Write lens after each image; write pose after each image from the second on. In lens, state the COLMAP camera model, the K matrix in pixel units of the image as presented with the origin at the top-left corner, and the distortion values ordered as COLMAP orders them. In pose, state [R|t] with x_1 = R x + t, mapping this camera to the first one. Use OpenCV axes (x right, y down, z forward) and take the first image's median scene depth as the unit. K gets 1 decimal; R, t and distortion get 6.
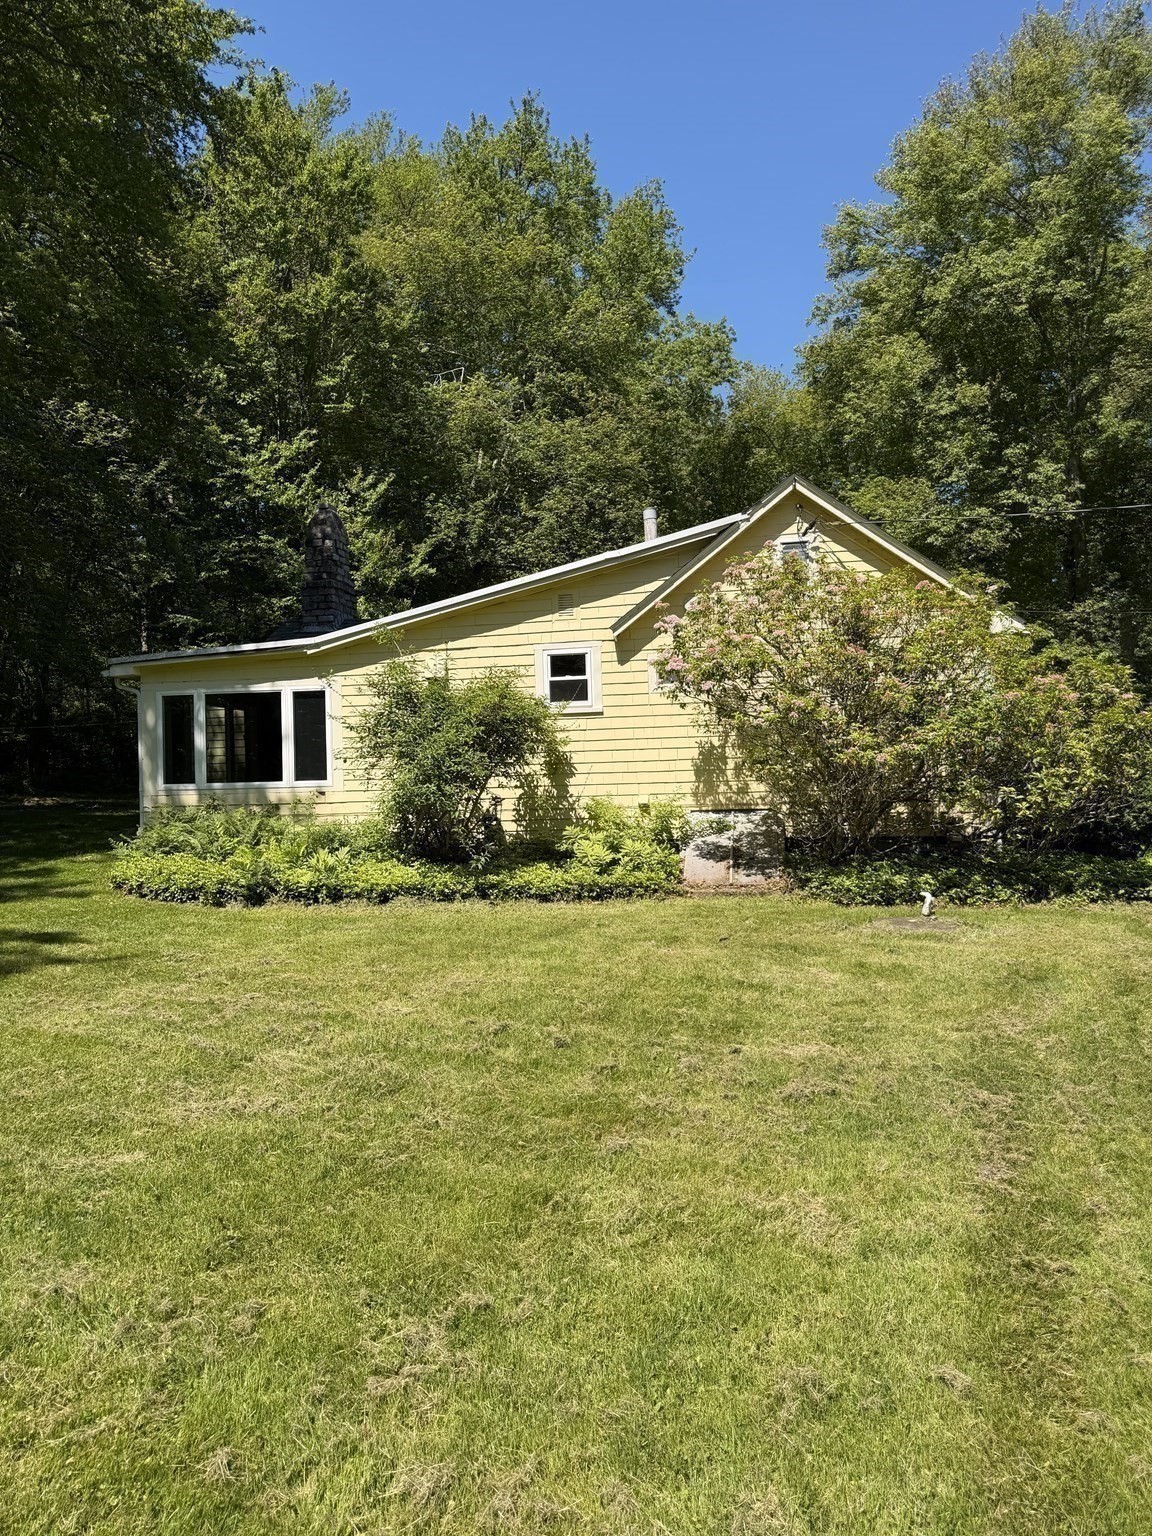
lens RADIAL K [[1085.2, 0, 576.8], [0, 1085.2, 771.7], [0, 0, 1]] dist [0.011813, -0.002095]
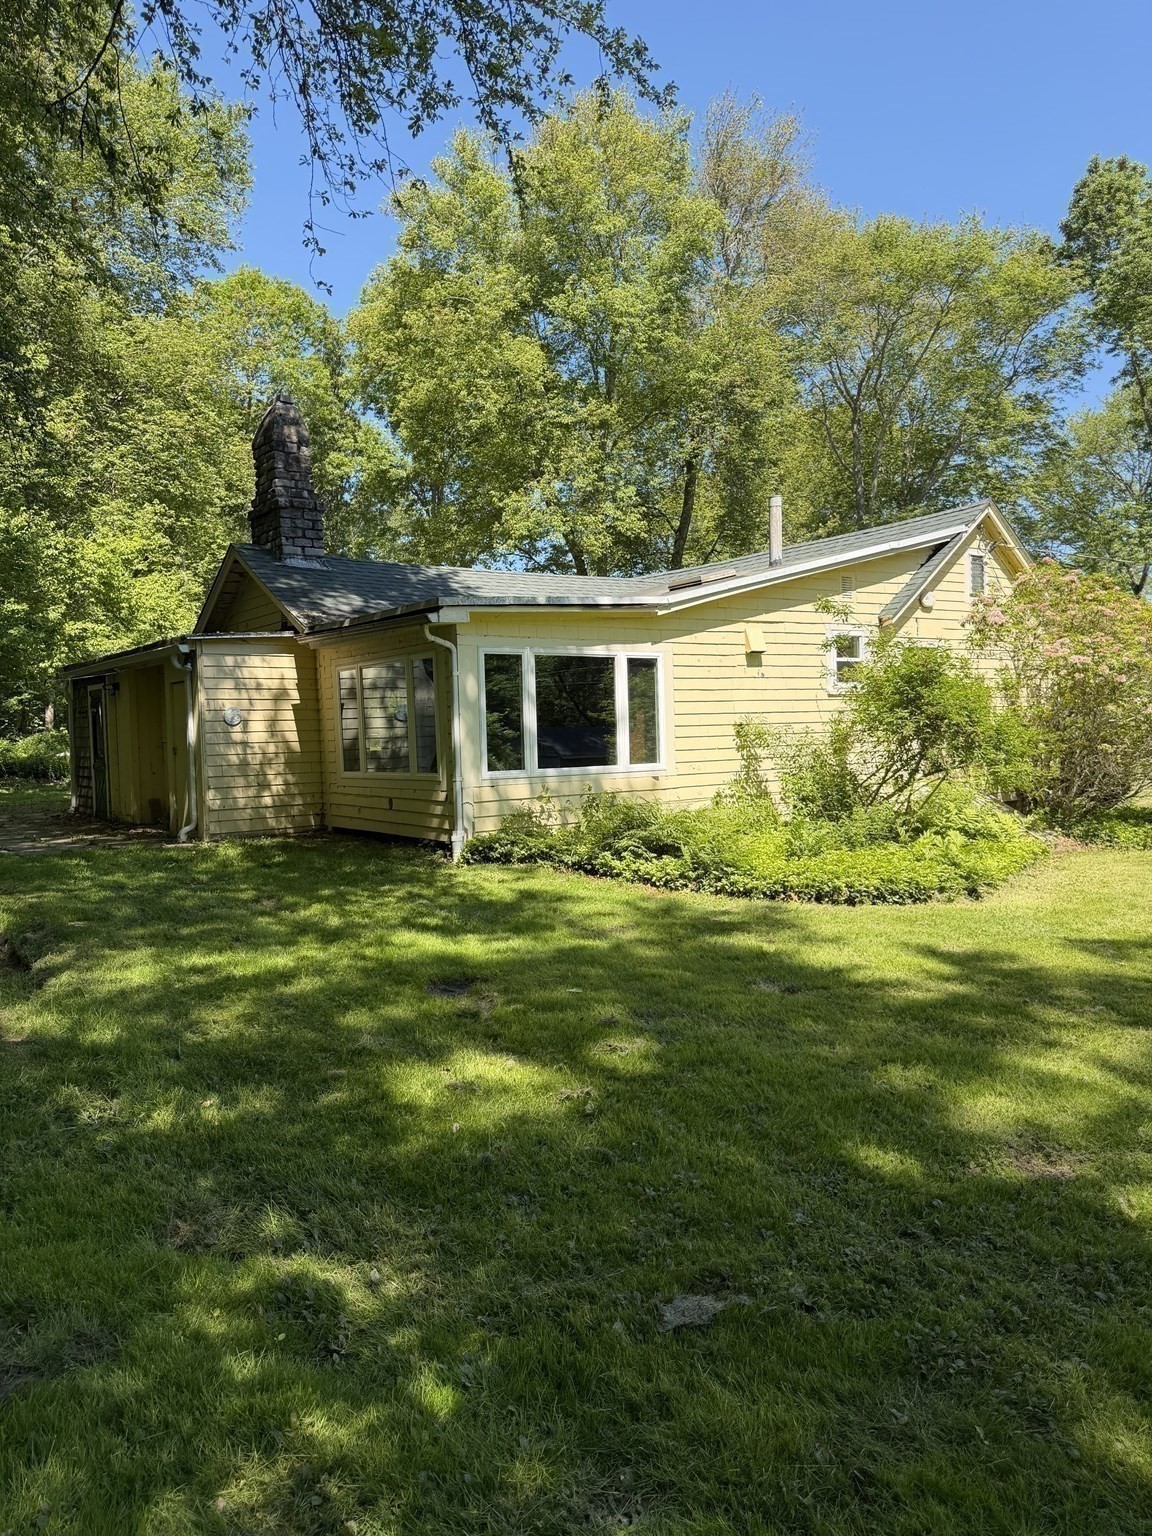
lens RADIAL K [[1085.2, 0, 576.6], [0, 1085.2, 767.9], [0, 0, 1]] dist [0.011813, -0.002095]
pose [[0.676859, -0.026886, 0.735621, -0.899681], [0.006243, 0.999507, 0.030785, -0.014908], [-0.736086, -0.016245, 0.676693, 0.461472]]
